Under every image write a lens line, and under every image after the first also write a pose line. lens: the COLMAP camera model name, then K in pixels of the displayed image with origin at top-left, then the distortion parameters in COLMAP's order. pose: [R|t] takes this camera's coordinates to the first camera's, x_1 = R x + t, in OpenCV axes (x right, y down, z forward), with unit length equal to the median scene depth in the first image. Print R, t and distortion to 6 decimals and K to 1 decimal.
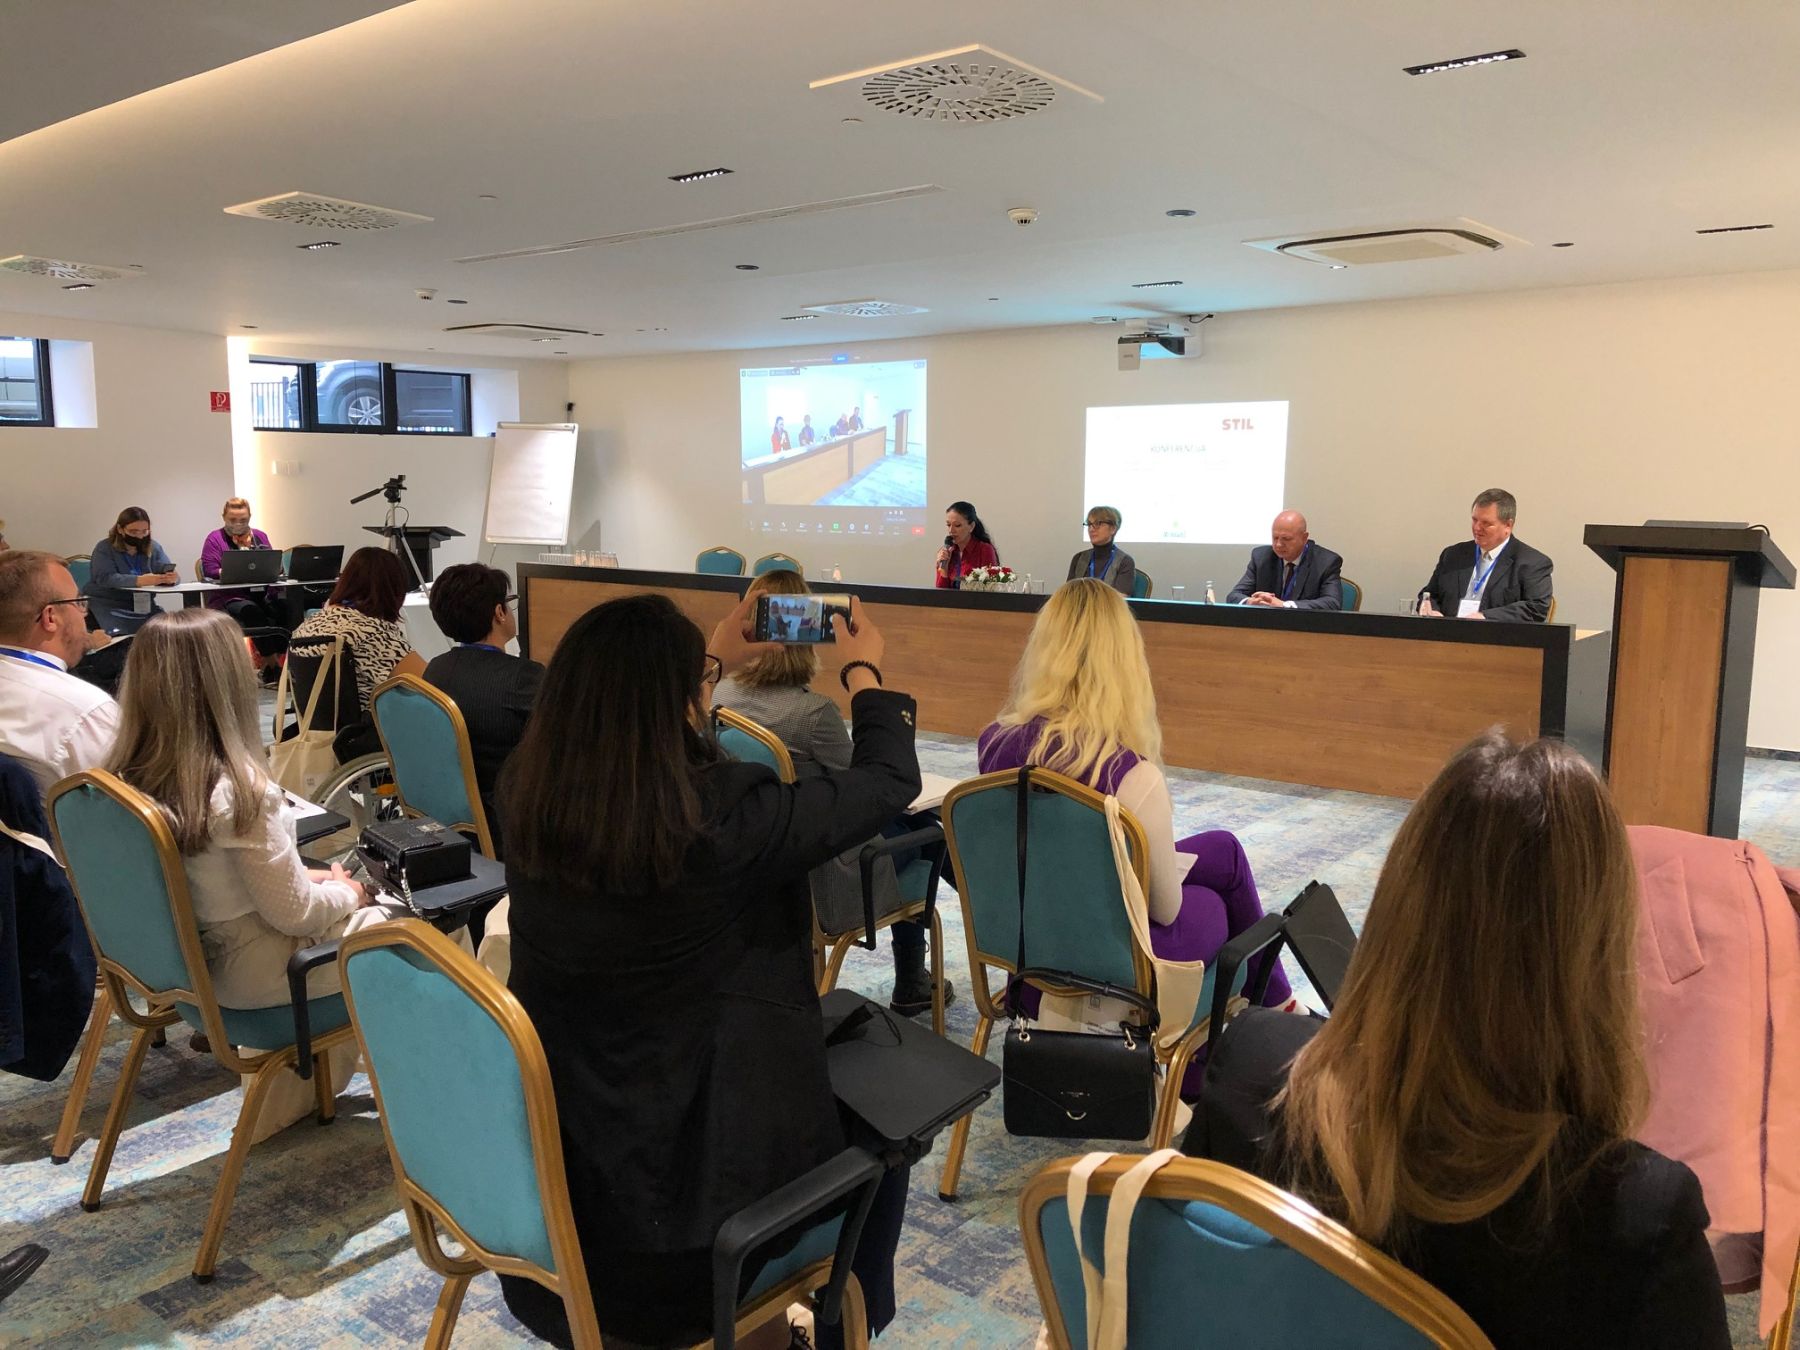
lens RADIAL K [[1440.6, 0, 897.4], [0, 1440.6, 667.6], [0, 0, 1]] dist [-0.024555, -0.002262]
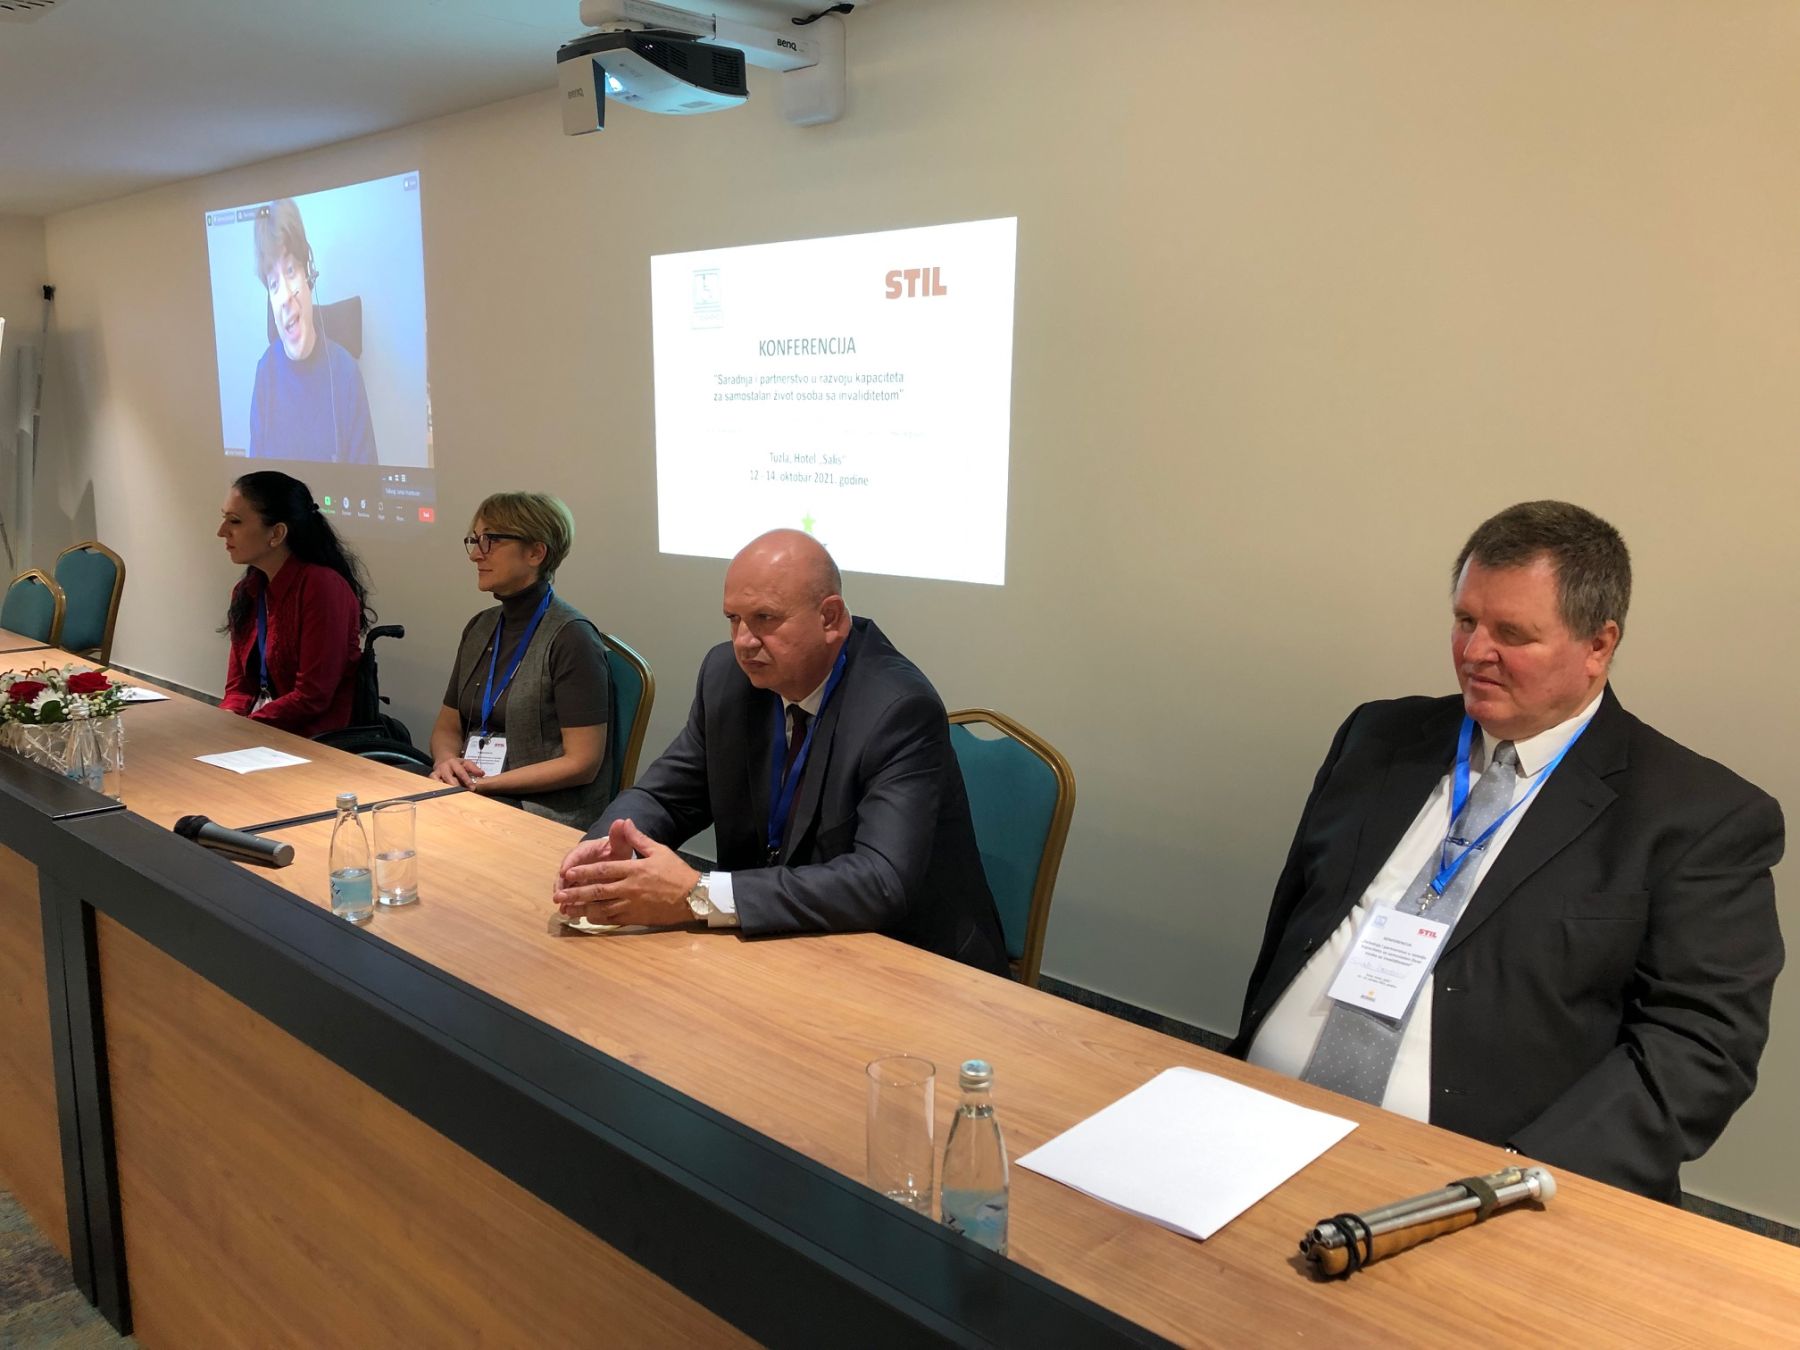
lens RADIAL K [[1440.6, 0, 901.5], [0, 1440.6, 679.9], [0, 0, 1]] dist [-0.024555, -0.002262]
pose [[0.999031, 0.002635, -0.043941, 0.259245], [0.000501, 0.997462, 0.071197, -0.090488], [0.044017, -0.071150, 0.996494, 0.612679]]
